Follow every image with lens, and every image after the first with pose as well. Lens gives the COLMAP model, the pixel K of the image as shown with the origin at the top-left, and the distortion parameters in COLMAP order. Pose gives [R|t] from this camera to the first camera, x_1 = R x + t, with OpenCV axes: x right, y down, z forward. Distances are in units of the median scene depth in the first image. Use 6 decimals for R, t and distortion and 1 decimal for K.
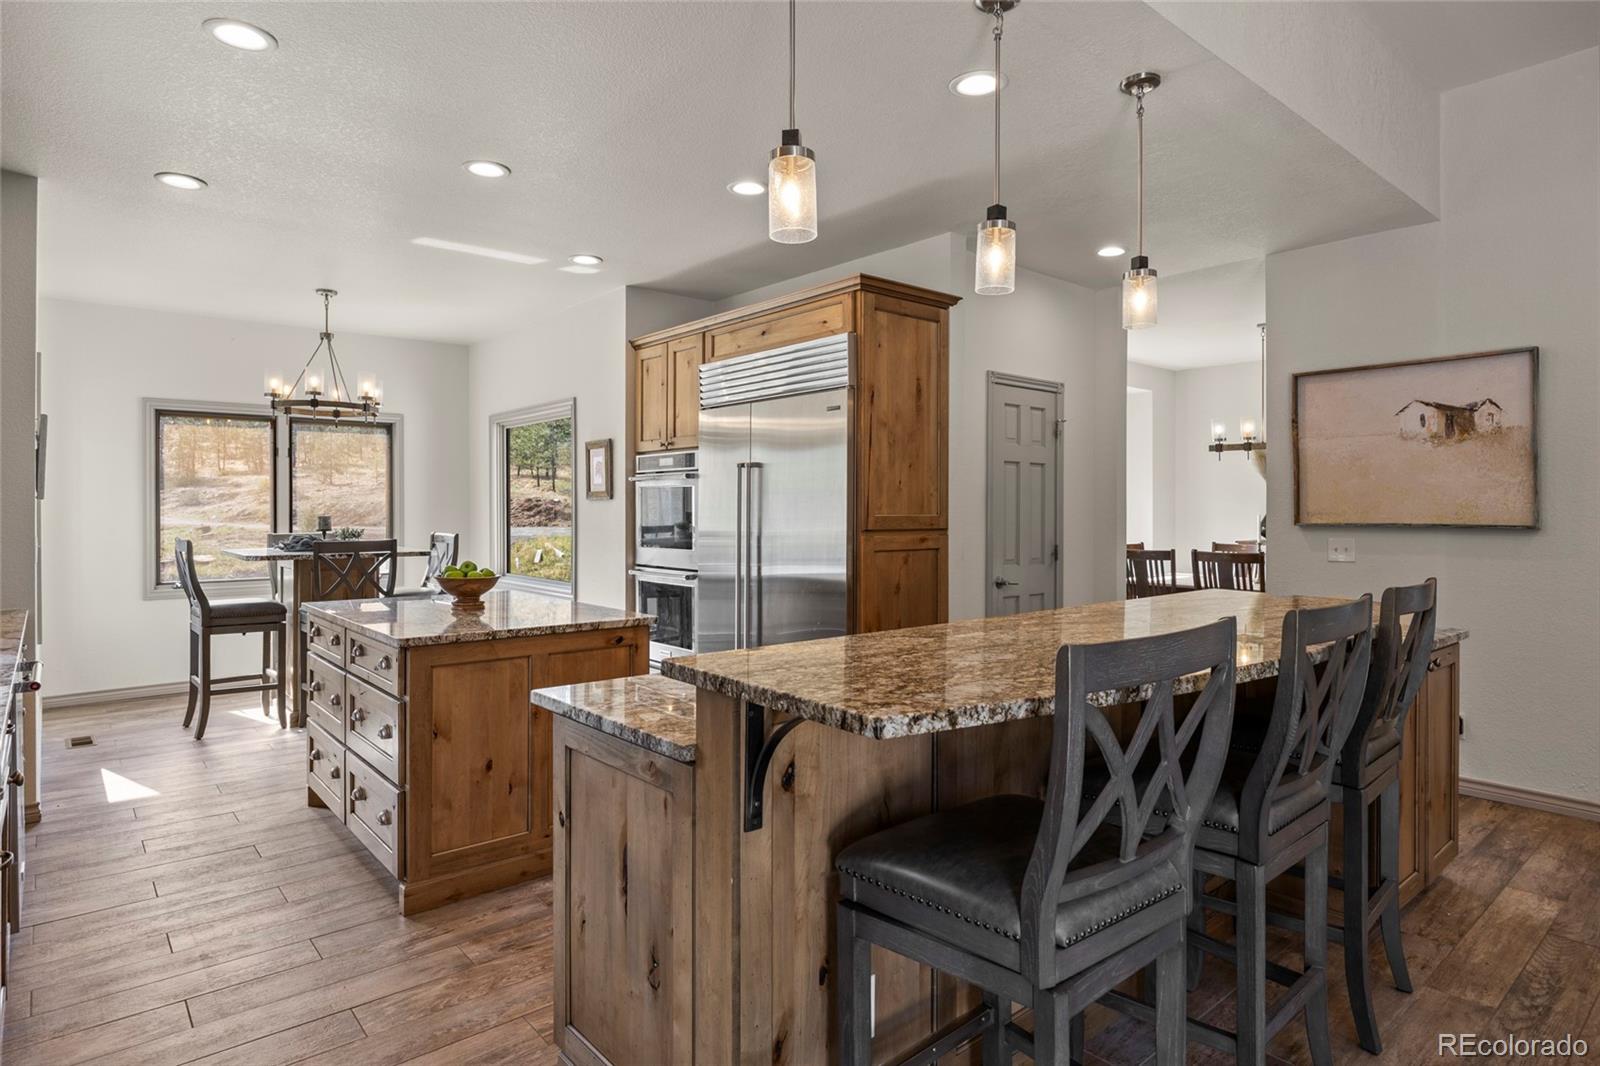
lens RADIAL K [[878.3, 0, 795.7], [0, 878.3, 505.9], [0, 0, 1]] dist [0.002419, -0.000274]
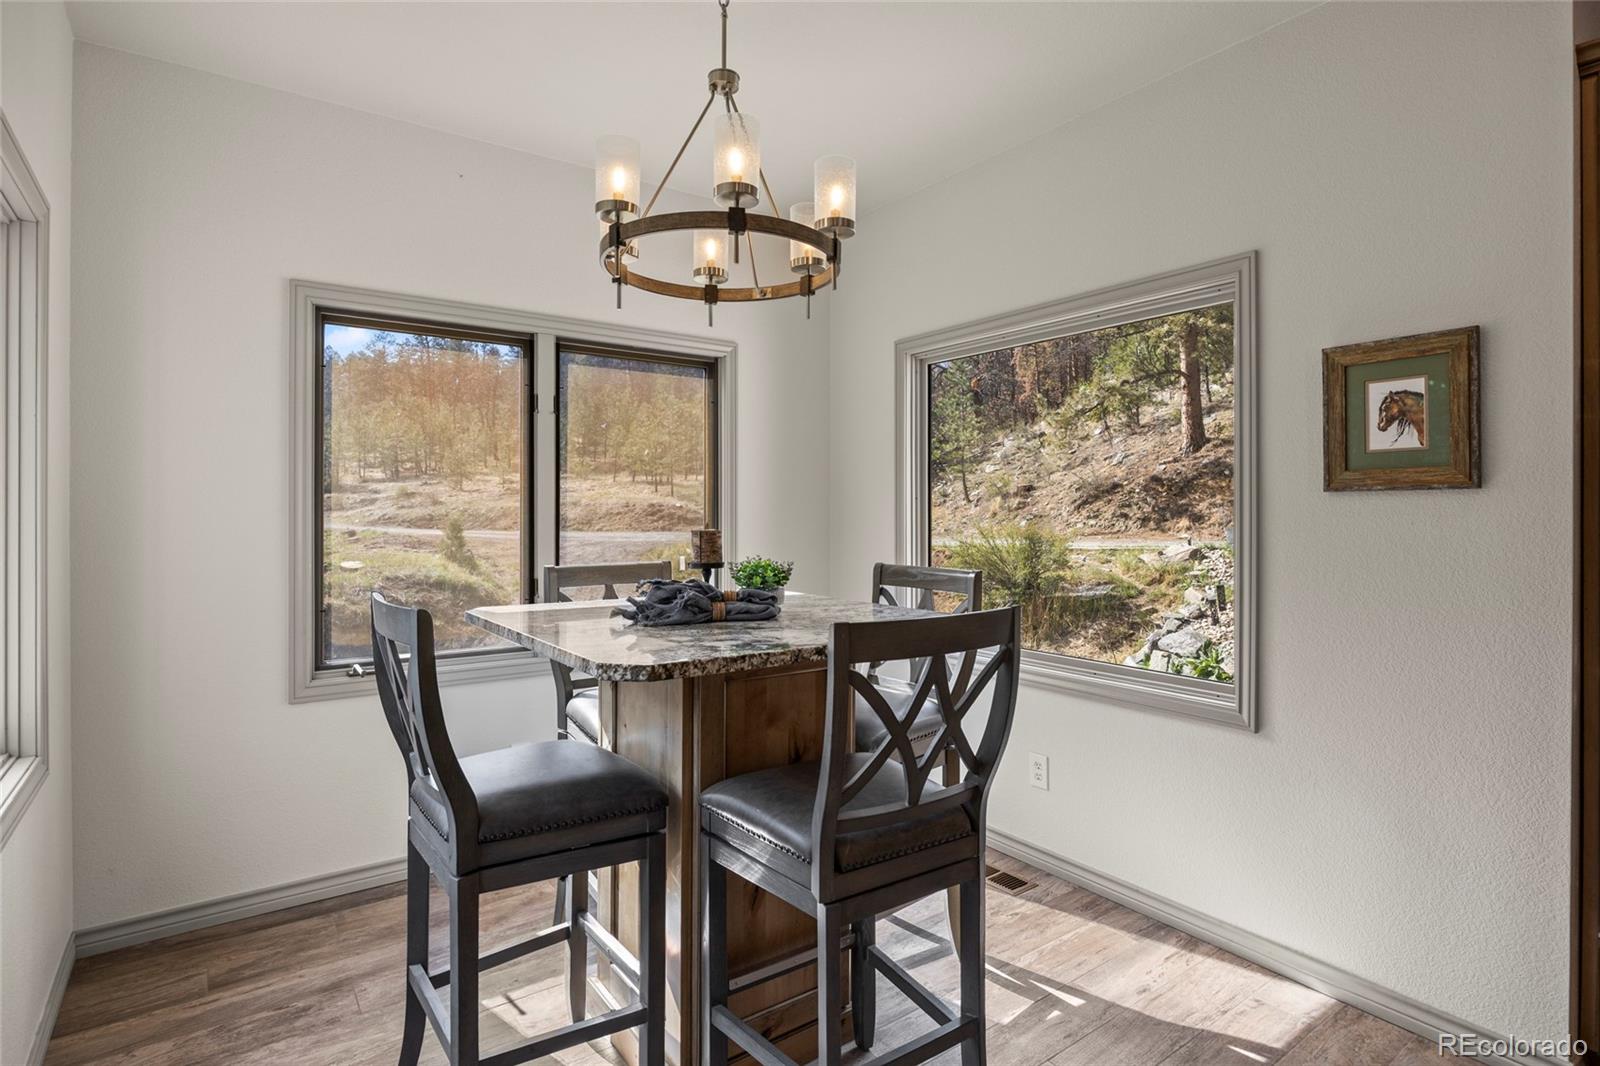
lens RADIAL K [[808.8, 0, 807.2], [0, 808.8, 505.5], [0, 0, 1]] dist [-0.004831, -0.000572]
pose [[0.997432, 0.000519, -0.071616, -0.512651], [-0.001038, 0.999973, -0.007209, 0.003380], [0.071611, 0.007265, 0.997406, 0.694492]]
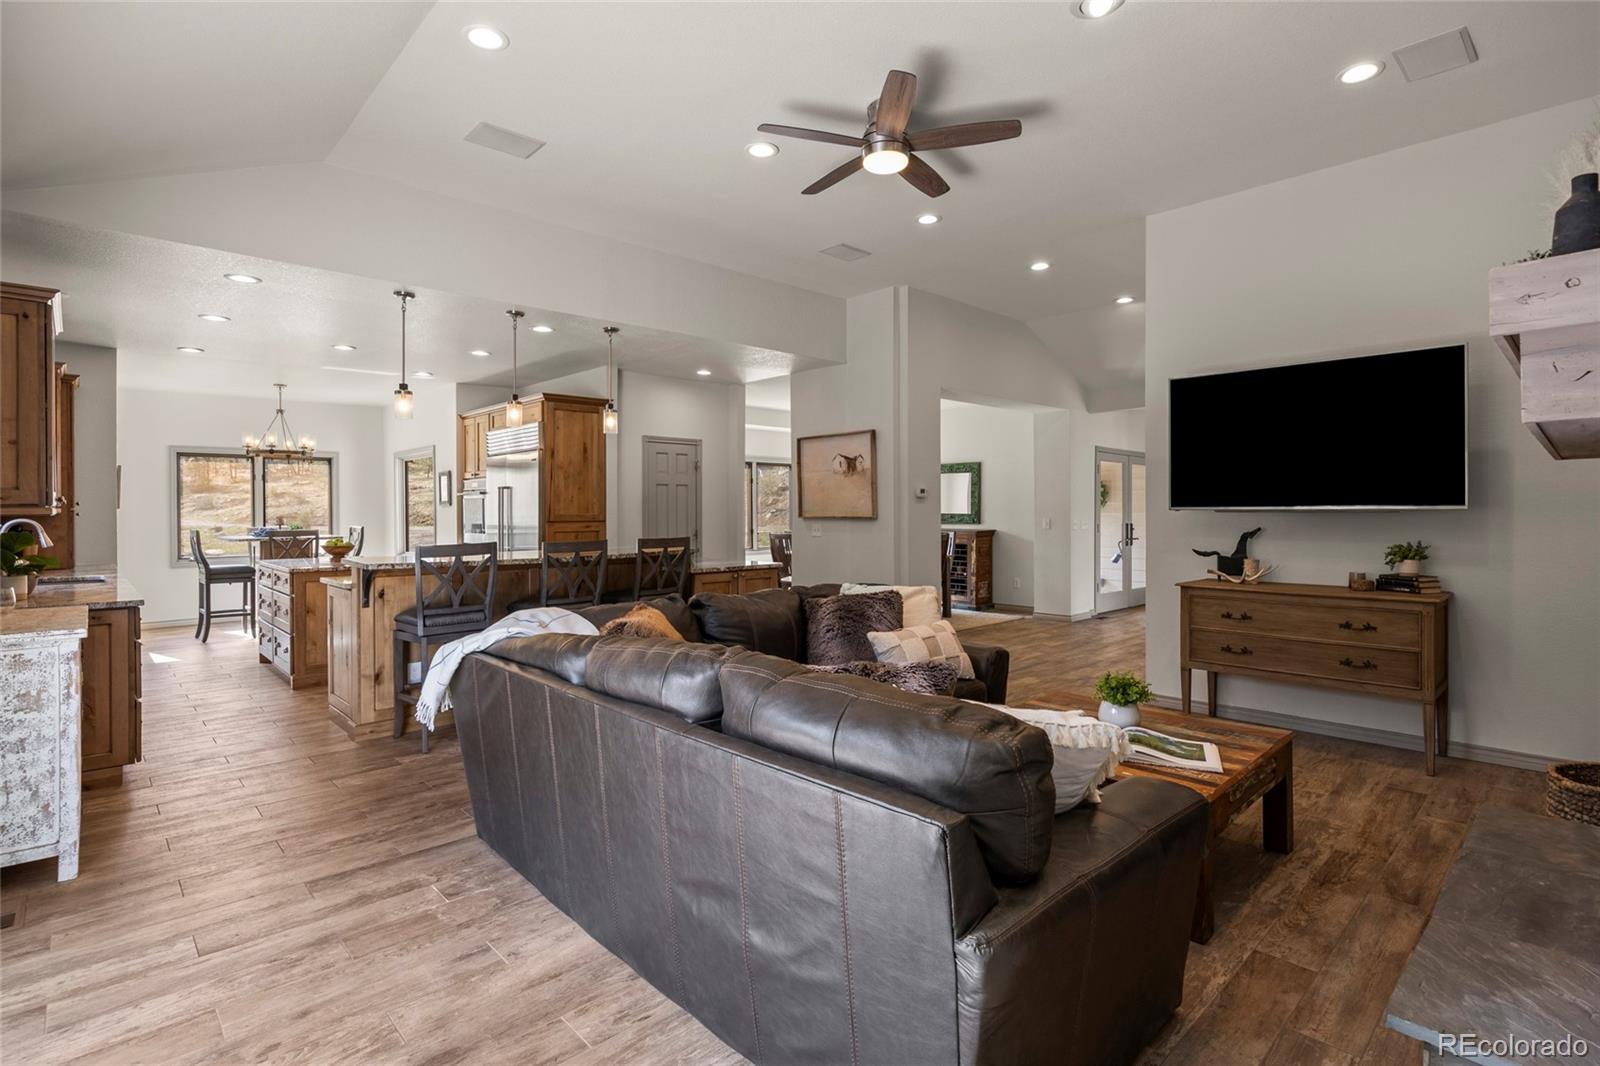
lens RADIAL K [[780.4, 0, 801.2], [0, 780.4, 507.0], [0, 0, 1]] dist [-0.001702, -0.000075]
pose [[0.998800, -0.006246, 0.048582, 0.438754], [0.006180, 0.999980, 0.001509, -0.003231], [-0.048591, -0.001207, 0.998818, -0.613731]]
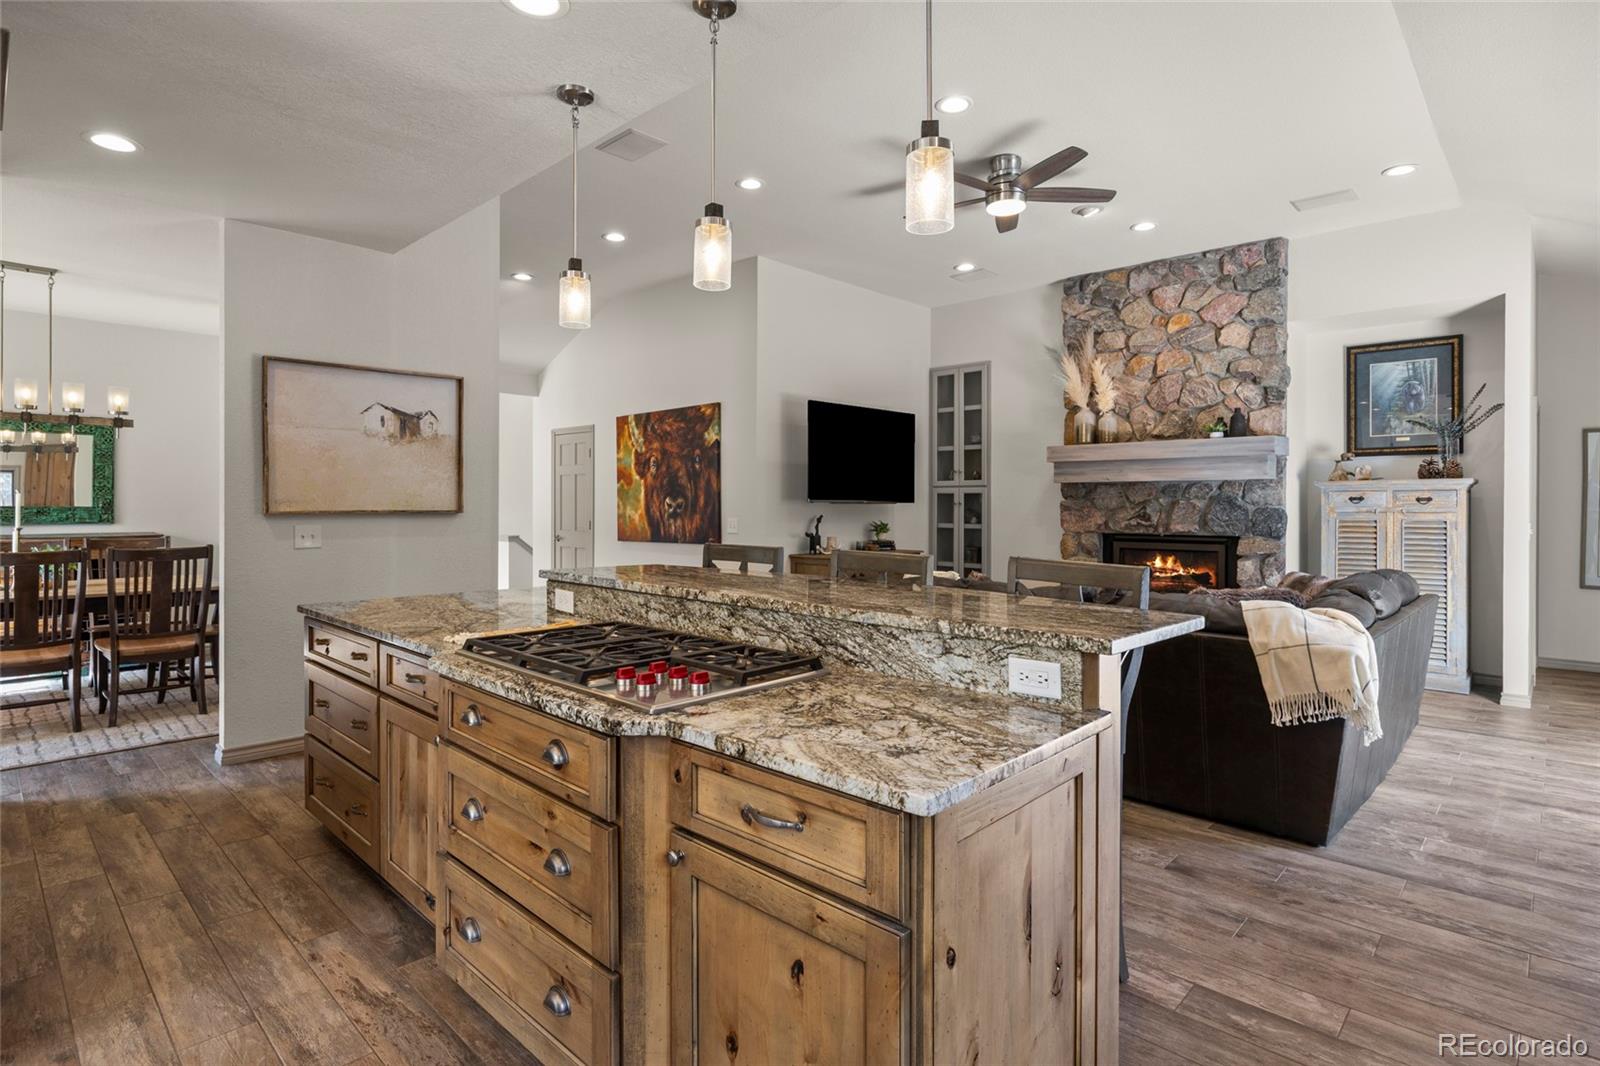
lens RADIAL K [[808.8, 0, 807.2], [0, 808.8, 505.5], [0, 0, 1]] dist [-0.004831, -0.000572]
pose [[-0.106405, -0.006833, 0.994299, -0.333320], [-0.008126, 0.999949, 0.006003, 0.002620], [-0.994290, -0.007441, -0.106455, 0.452249]]
